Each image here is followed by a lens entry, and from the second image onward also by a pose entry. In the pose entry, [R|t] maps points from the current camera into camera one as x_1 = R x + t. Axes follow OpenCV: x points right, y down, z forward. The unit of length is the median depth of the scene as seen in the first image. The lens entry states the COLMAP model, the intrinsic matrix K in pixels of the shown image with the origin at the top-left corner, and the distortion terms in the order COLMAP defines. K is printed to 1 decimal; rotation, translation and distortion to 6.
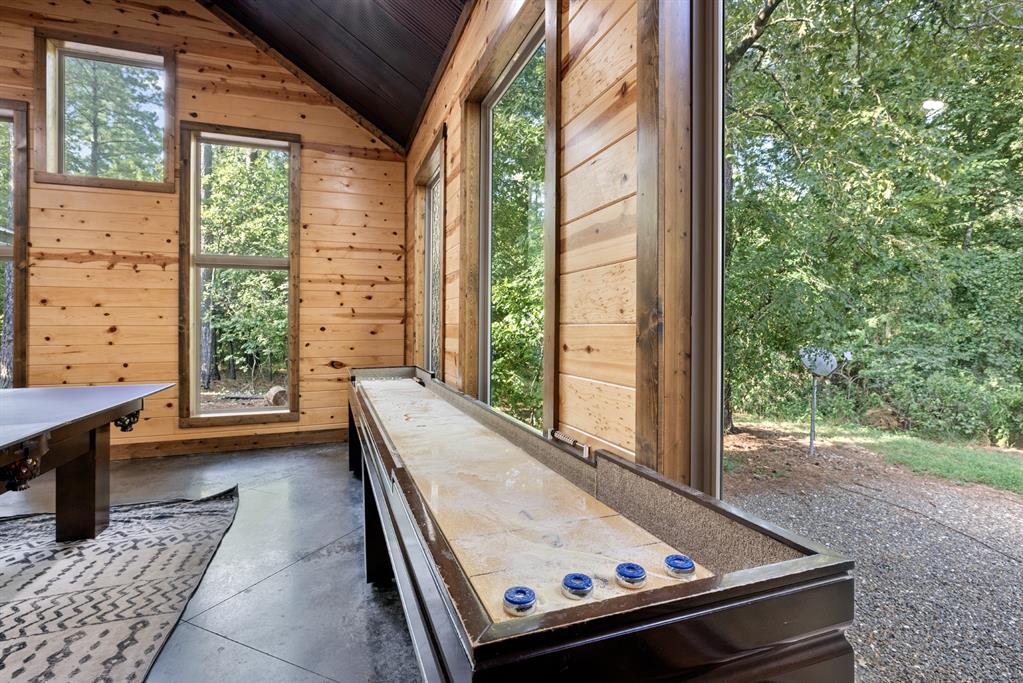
lens RADIAL K [[498.1, 0, 513.6], [0, 498.1, 324.9], [0, 0, 1]] dist [-0.002414, -0.000222]
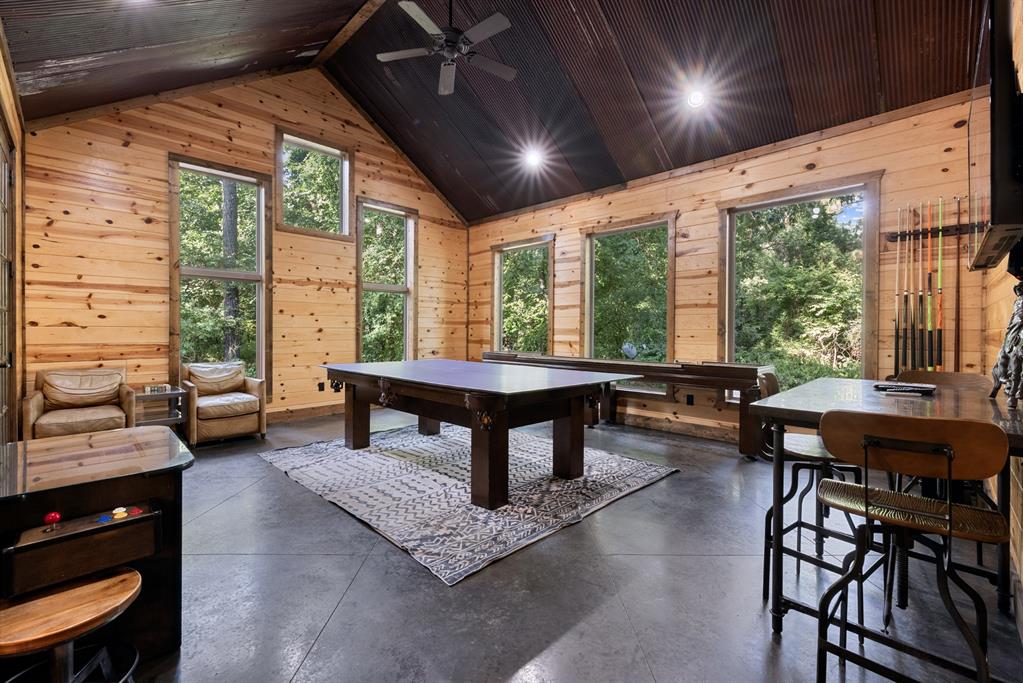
lens RADIAL K [[432.8, 0, 512.6], [0, 432.8, 331.4], [0, 0, 1]] dist [0.000726, 0.000463]
pose [[0.902189, 0.004325, 0.431319, -0.809346], [-0.008001, 0.999945, 0.006709, -0.001084], [-0.431266, -0.009503, 0.902175, -0.427914]]
